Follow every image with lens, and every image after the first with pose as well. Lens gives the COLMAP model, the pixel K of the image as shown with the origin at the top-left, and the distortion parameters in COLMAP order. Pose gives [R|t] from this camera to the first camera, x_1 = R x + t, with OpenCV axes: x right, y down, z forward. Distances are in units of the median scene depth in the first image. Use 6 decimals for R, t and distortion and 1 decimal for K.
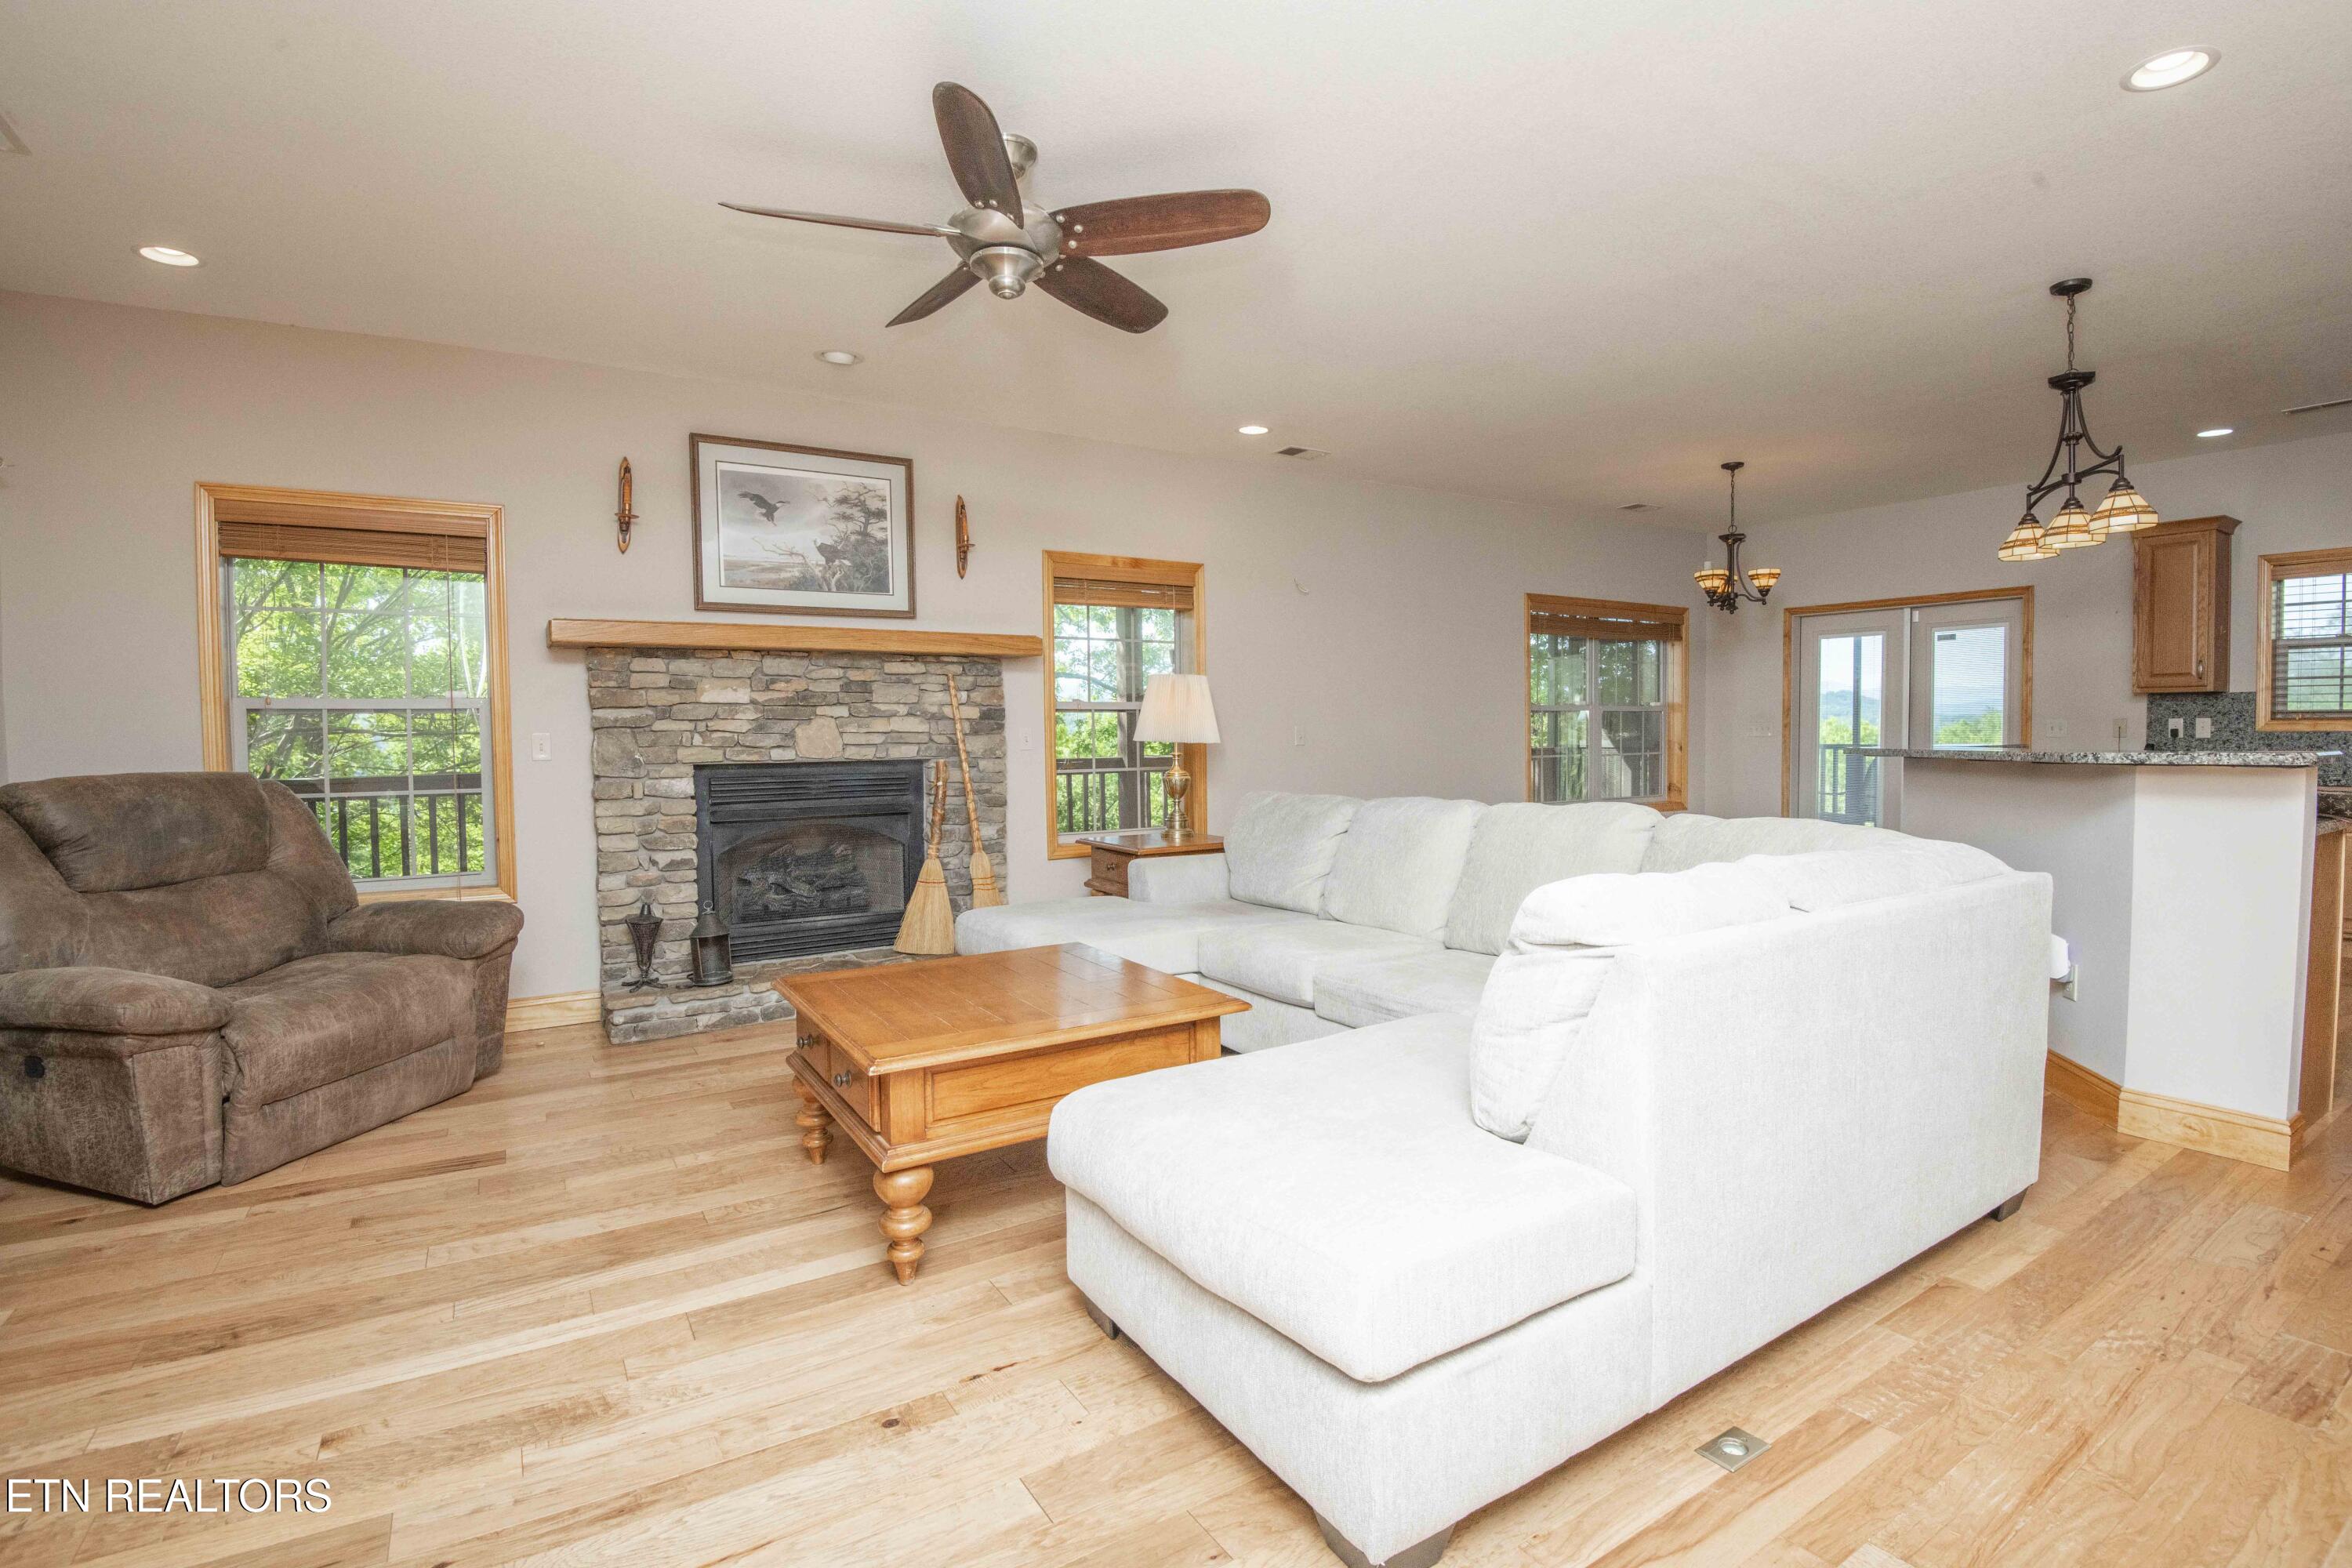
lens RADIAL K [[1090.2, 0, 1186.1], [0, 1090.2, 782.7], [0, 0, 1]] dist [-0.026383, -0.009681]
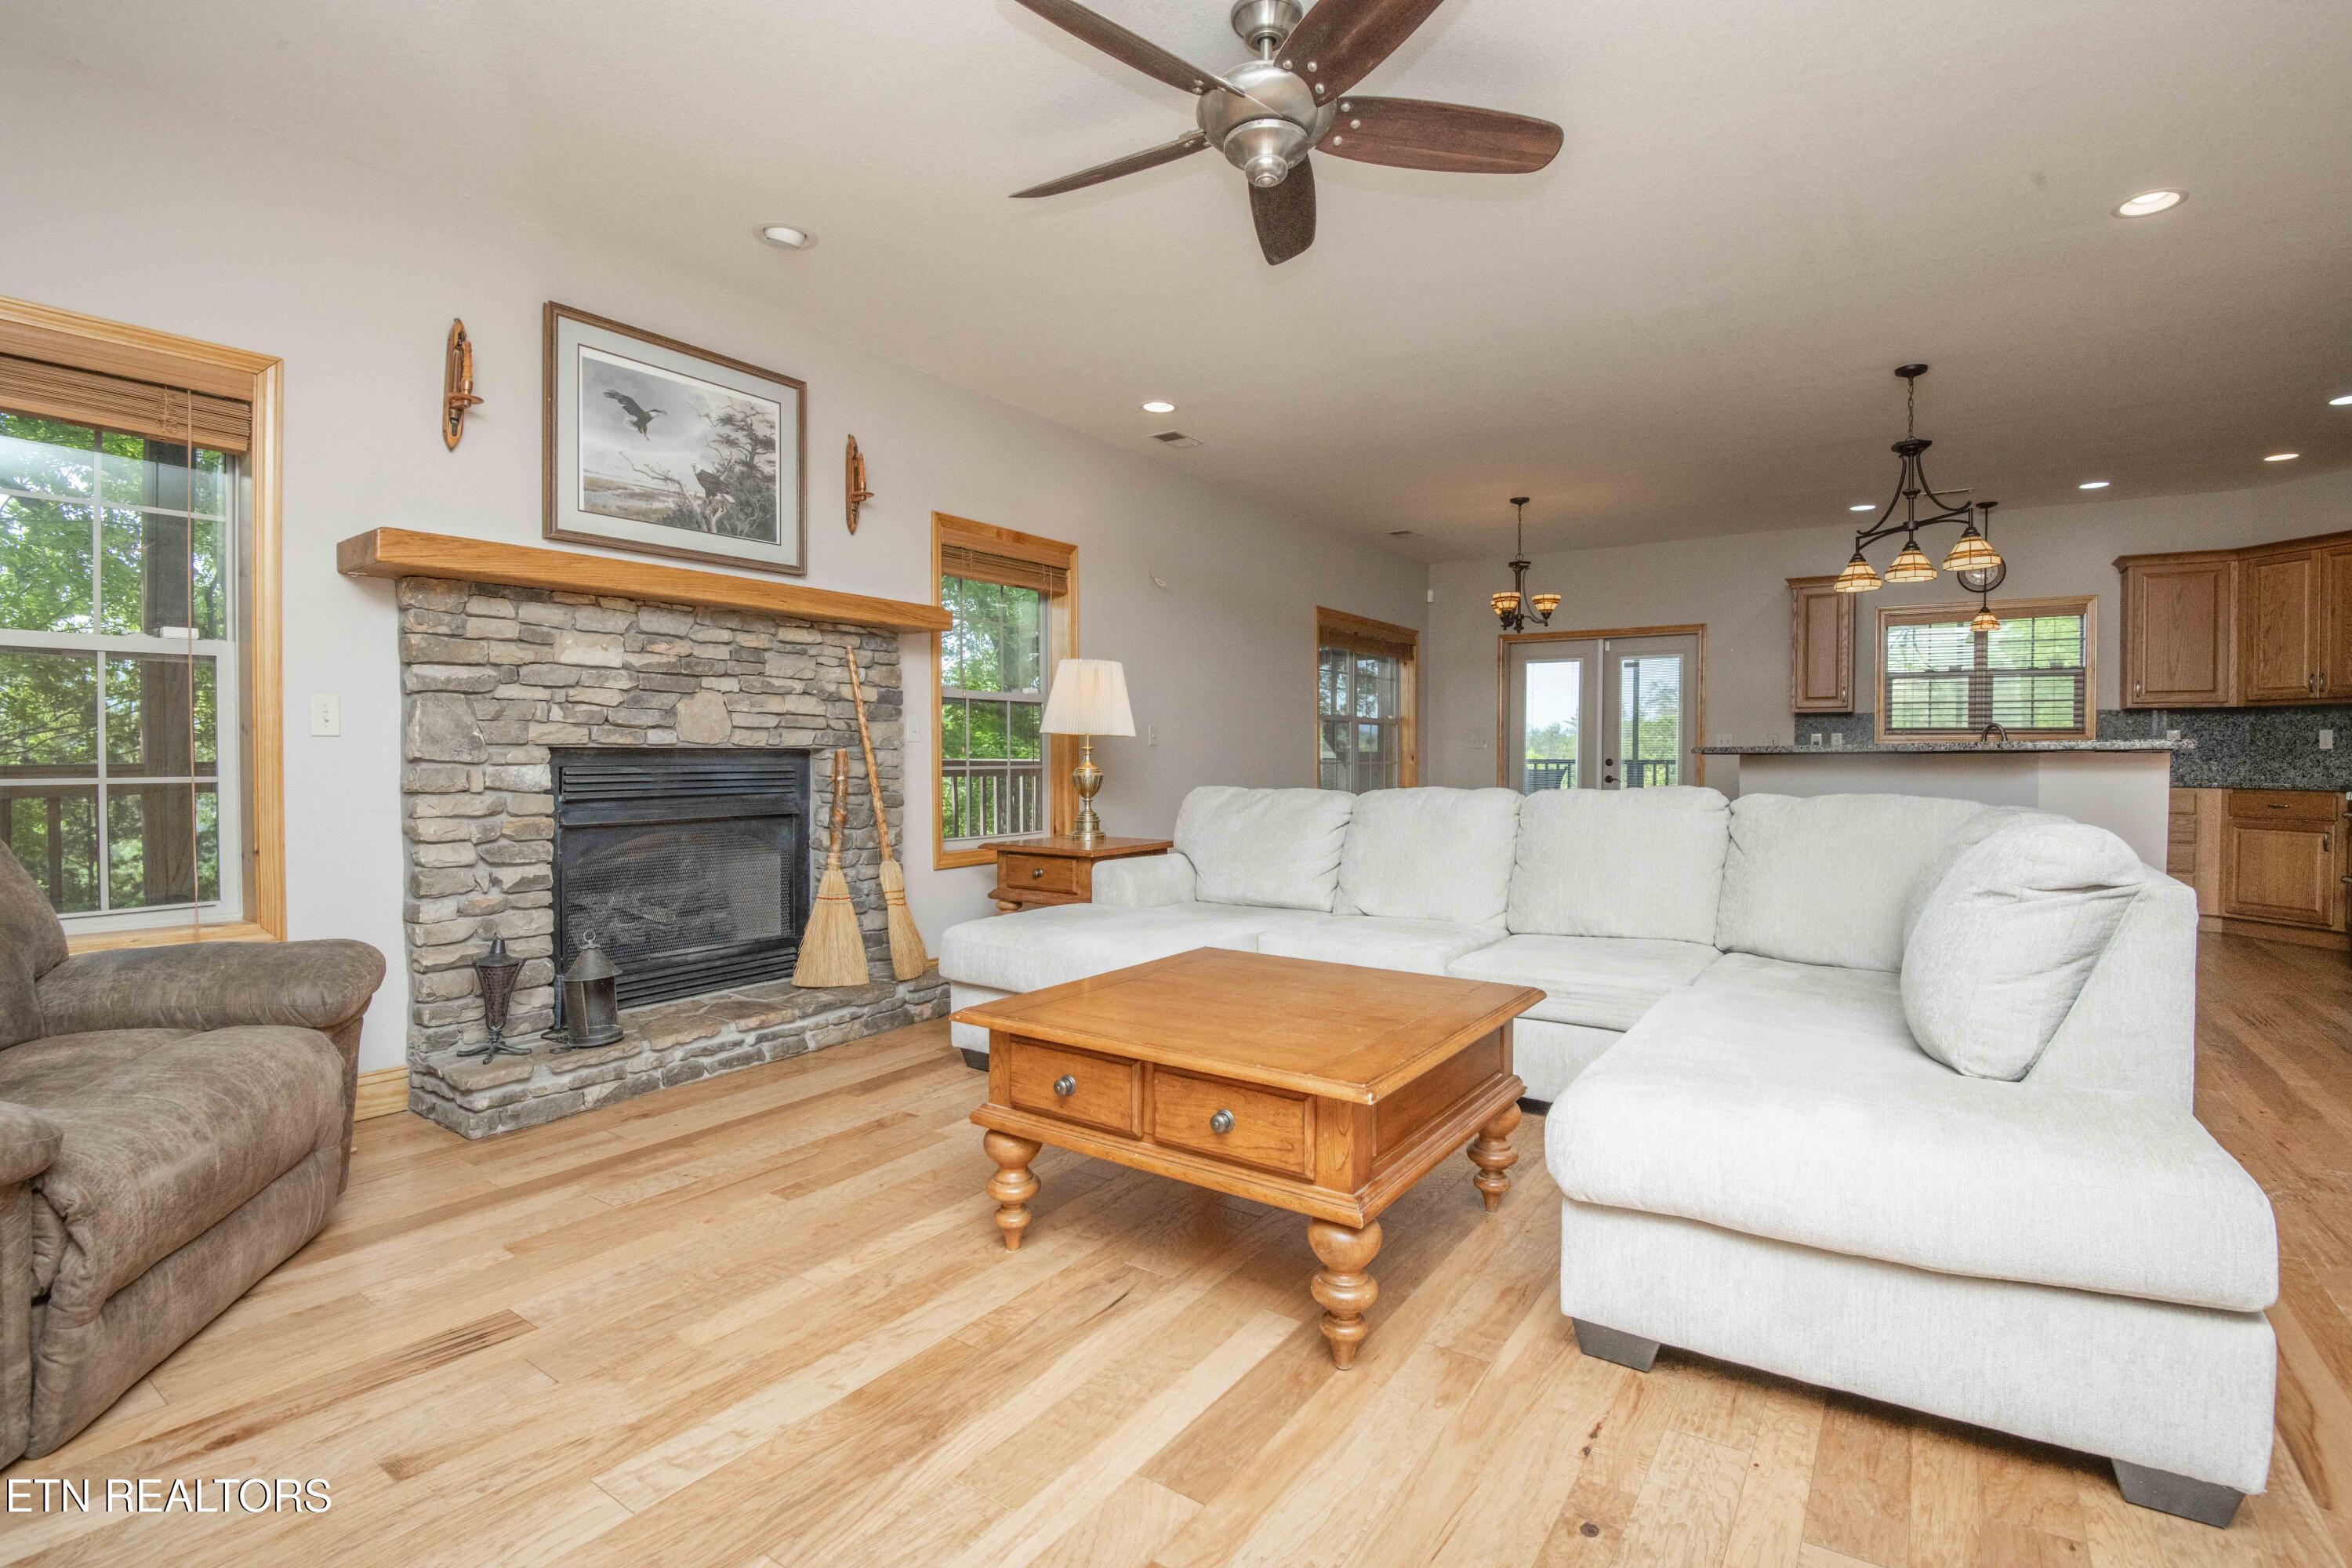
lens RADIAL K [[1090.2, 0, 1181.5], [0, 1090.2, 787.9], [0, 0, 1]] dist [-0.026383, -0.009681]
pose [[0.919188, 0.000384, 0.393818, -0.344237], [0.006514, 0.999848, -0.016178, 0.025402], [-0.393764, 0.017436, 0.919046, 0.157135]]
